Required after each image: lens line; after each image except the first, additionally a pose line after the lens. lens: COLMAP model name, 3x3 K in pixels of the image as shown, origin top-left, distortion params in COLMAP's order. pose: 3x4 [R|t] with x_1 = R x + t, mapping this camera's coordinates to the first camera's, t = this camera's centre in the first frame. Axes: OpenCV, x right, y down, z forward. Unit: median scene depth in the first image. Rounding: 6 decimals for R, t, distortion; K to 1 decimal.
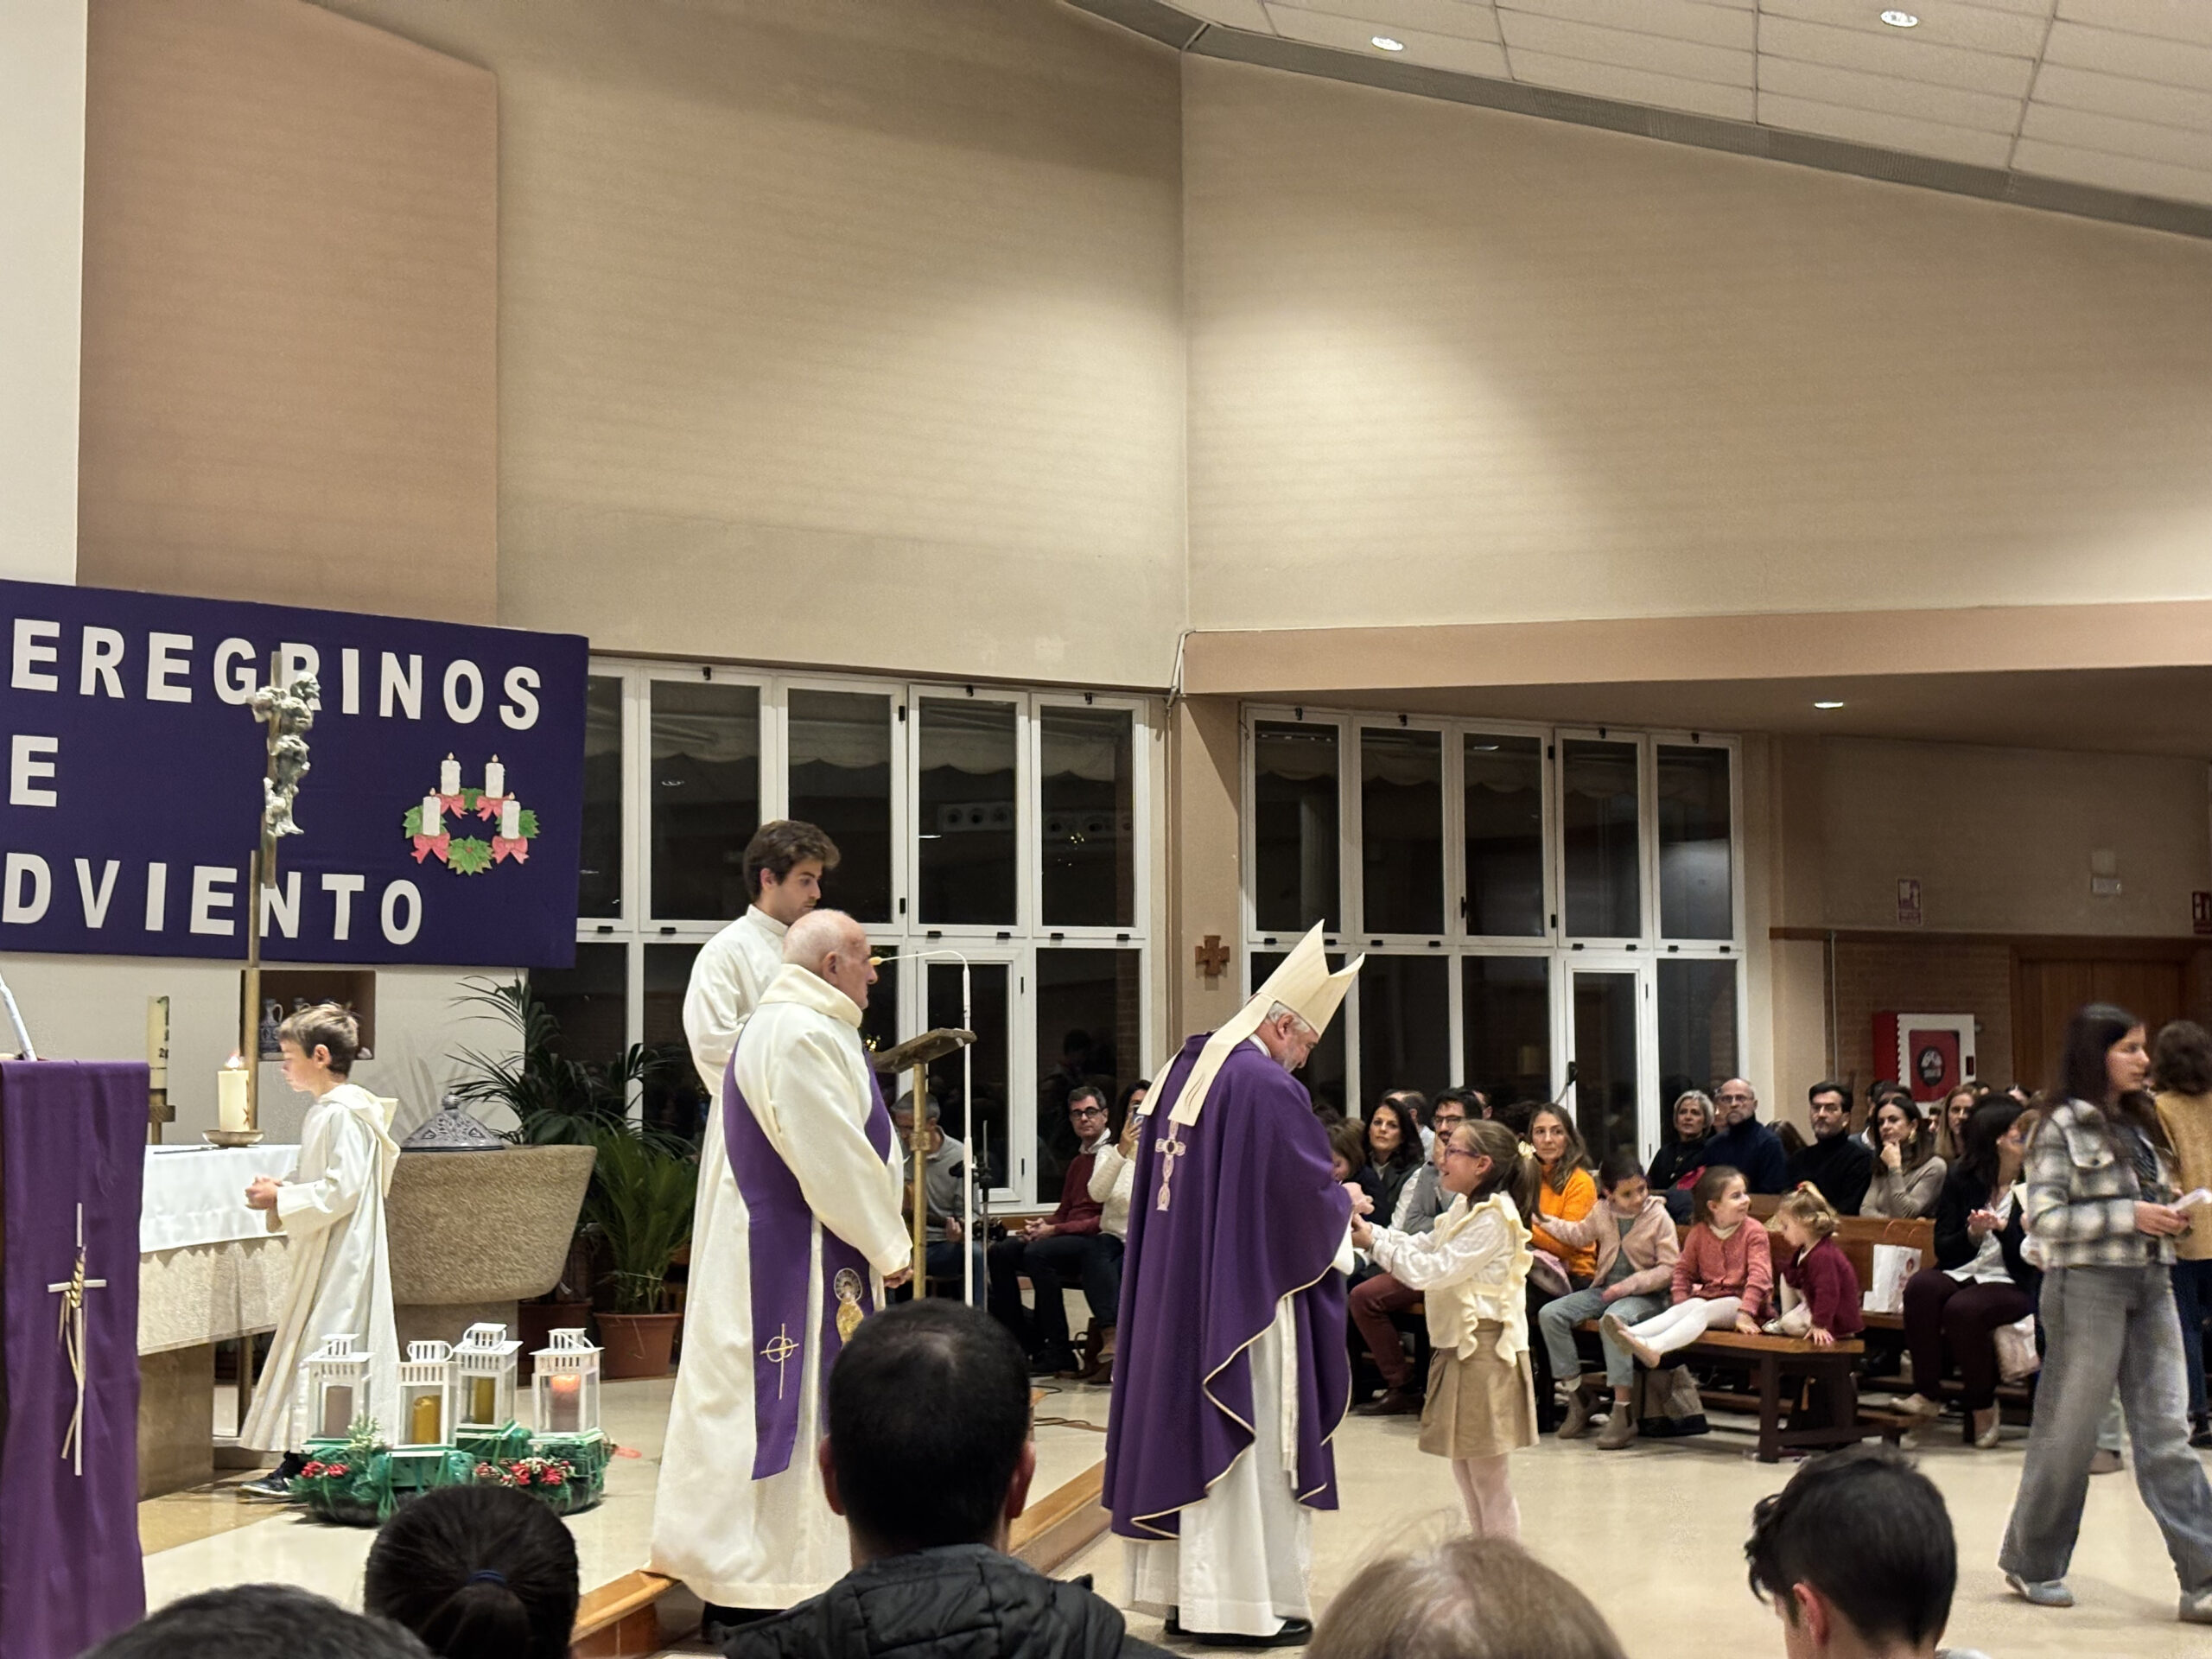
lens RADIAL K [[3269.8, 0, 1130.4], [0, 3269.8, 813.6], [0, 0, 1]] dist [0.258700, -1.063057]
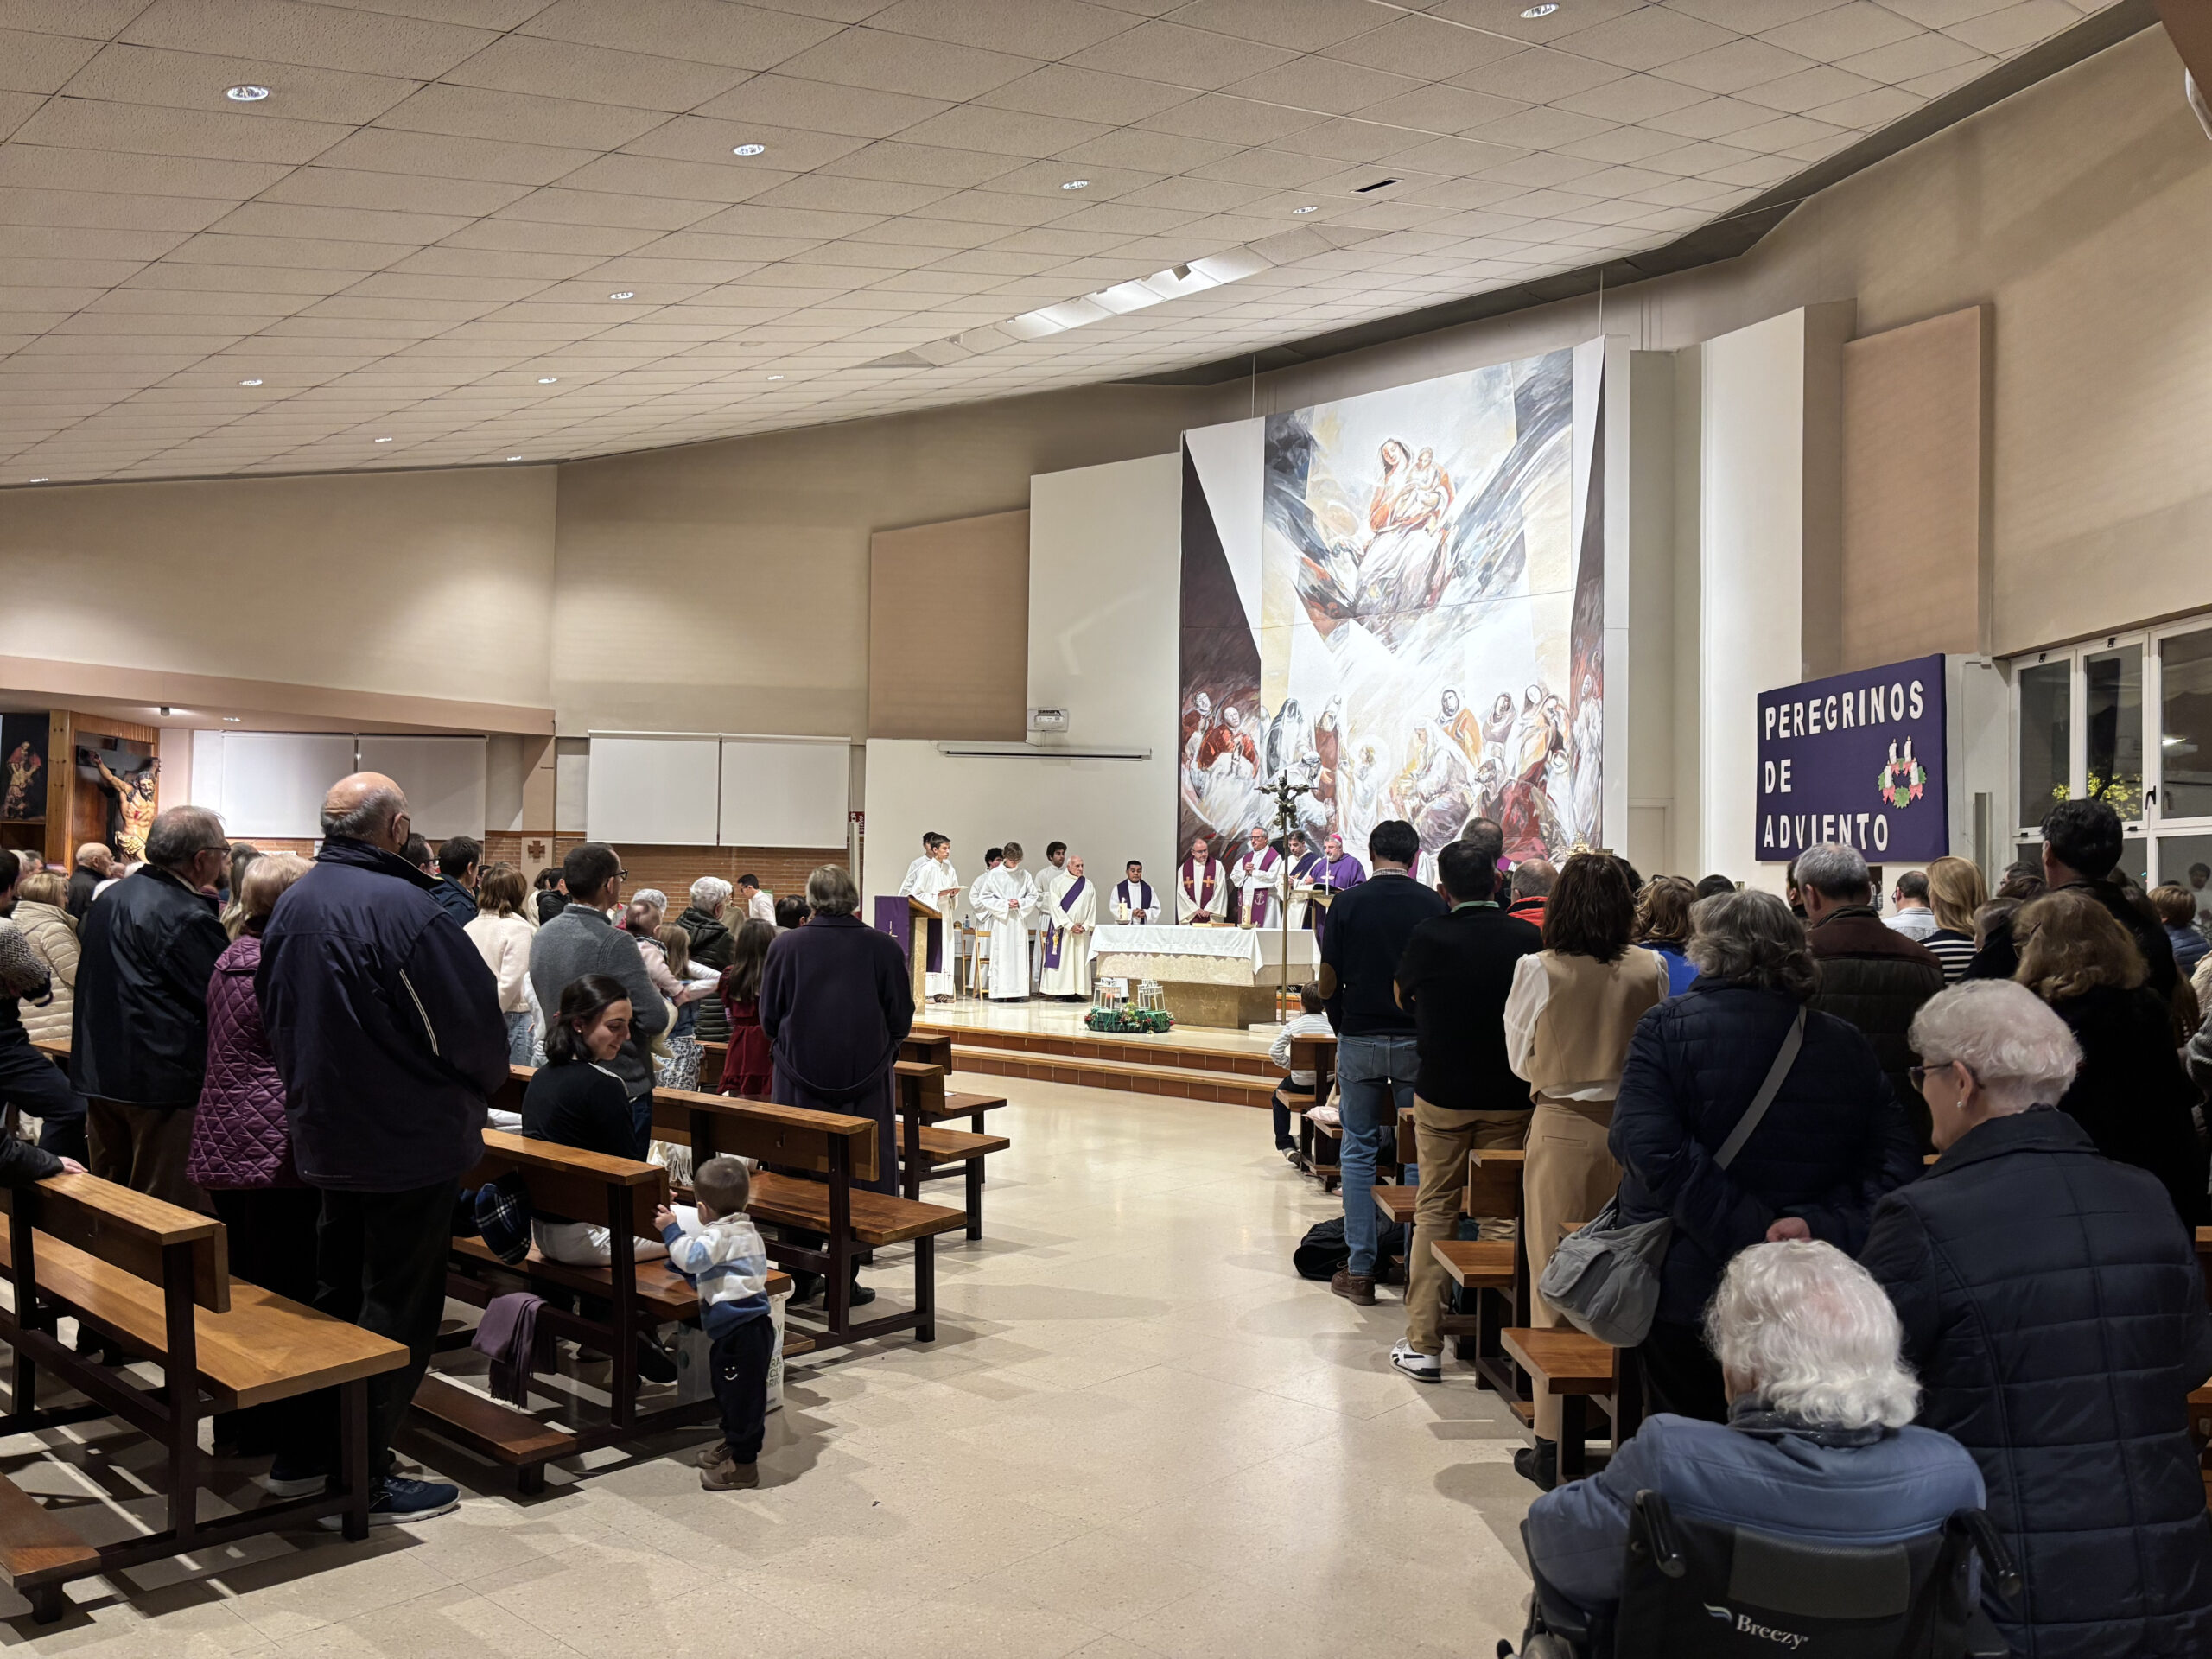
lens RADIAL K [[1690.7, 0, 1079.3], [0, 1690.7, 841.2], [0, 0, 1]] dist [0.137802, -0.270424]
pose [[-0.529333, -0.029007, -0.847918, 0.786519], [0.047856, 0.996803, -0.063976, 0.072601], [0.847063, -0.074443, -0.526253, 1.117432]]
